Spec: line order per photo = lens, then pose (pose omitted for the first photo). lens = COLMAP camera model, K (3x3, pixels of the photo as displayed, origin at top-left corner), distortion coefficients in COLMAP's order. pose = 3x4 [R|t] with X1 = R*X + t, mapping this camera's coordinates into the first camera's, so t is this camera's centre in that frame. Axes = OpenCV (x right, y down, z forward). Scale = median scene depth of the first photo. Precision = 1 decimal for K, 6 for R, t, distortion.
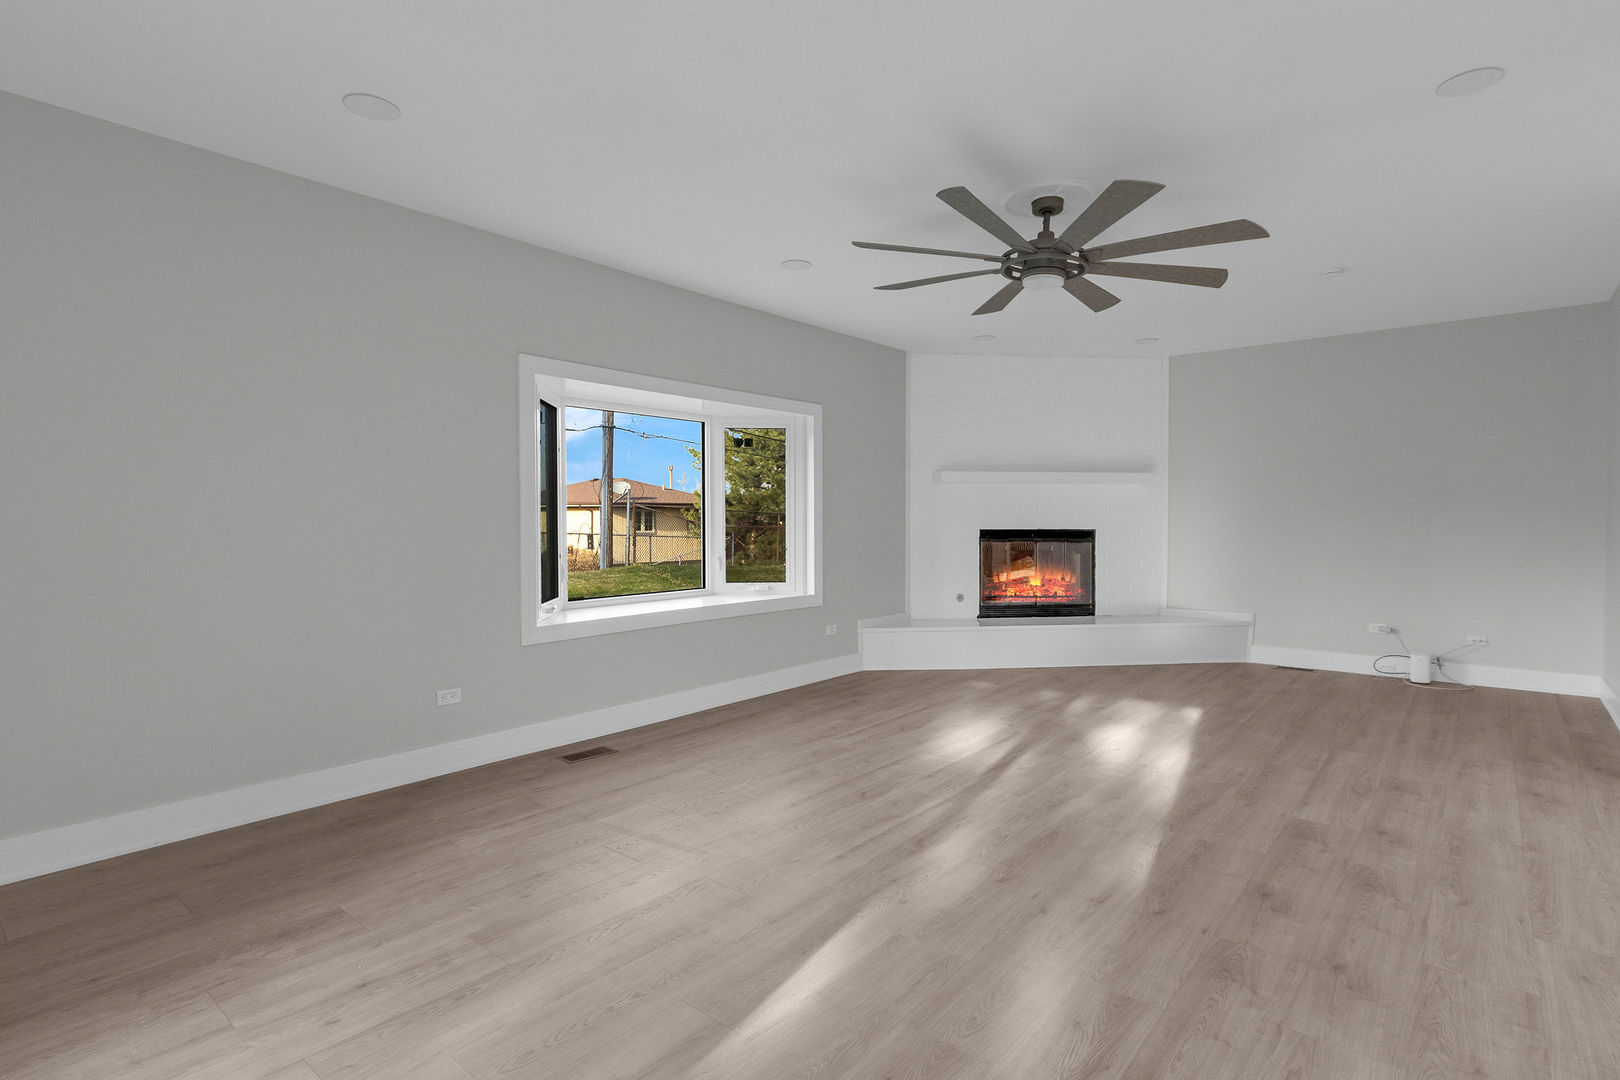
lens RADIAL K [[828.2, 0, 825.2], [0, 828.2, 538.7], [0, 0, 1]] dist [-0.004351, -0.000053]
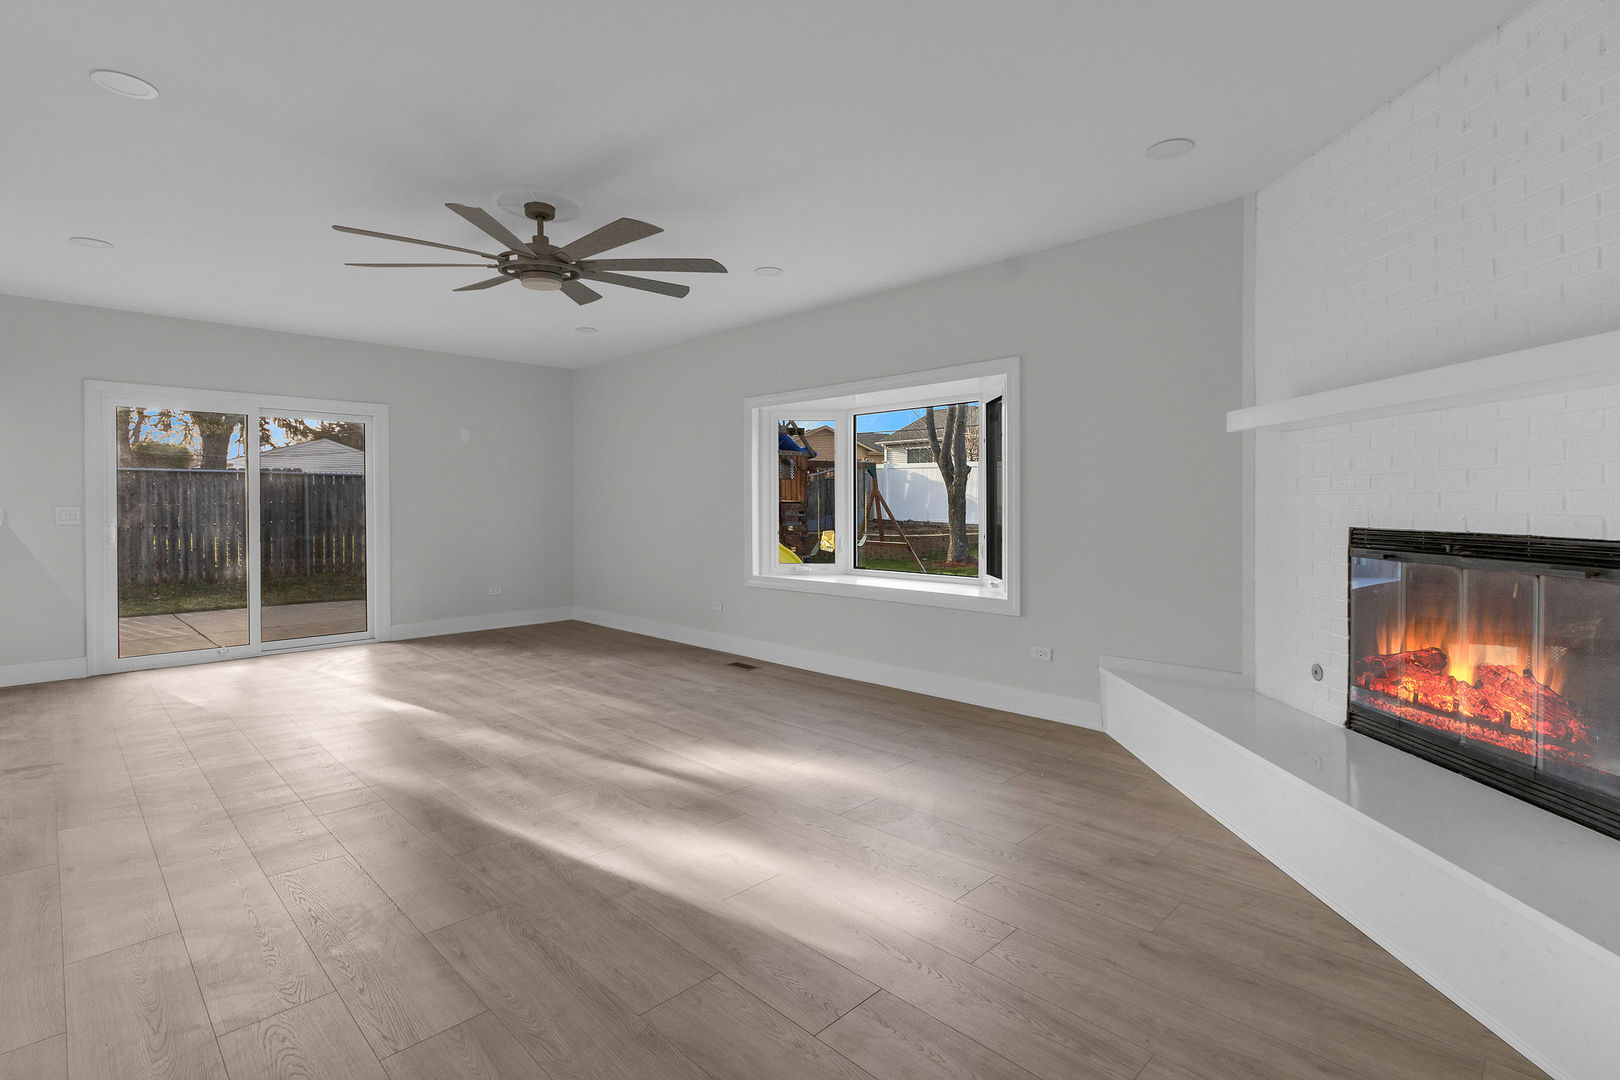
lens RADIAL K [[769.6, 0, 801.0], [0, 769.6, 507.7], [0, 0, 1]] dist [0.008853, -0.002879]
pose [[-0.106230, 0.003938, -0.994334, 0.713657], [-0.025693, 0.999647, 0.006704, -0.019566], [0.994010, 0.026260, -0.106091, 0.847598]]
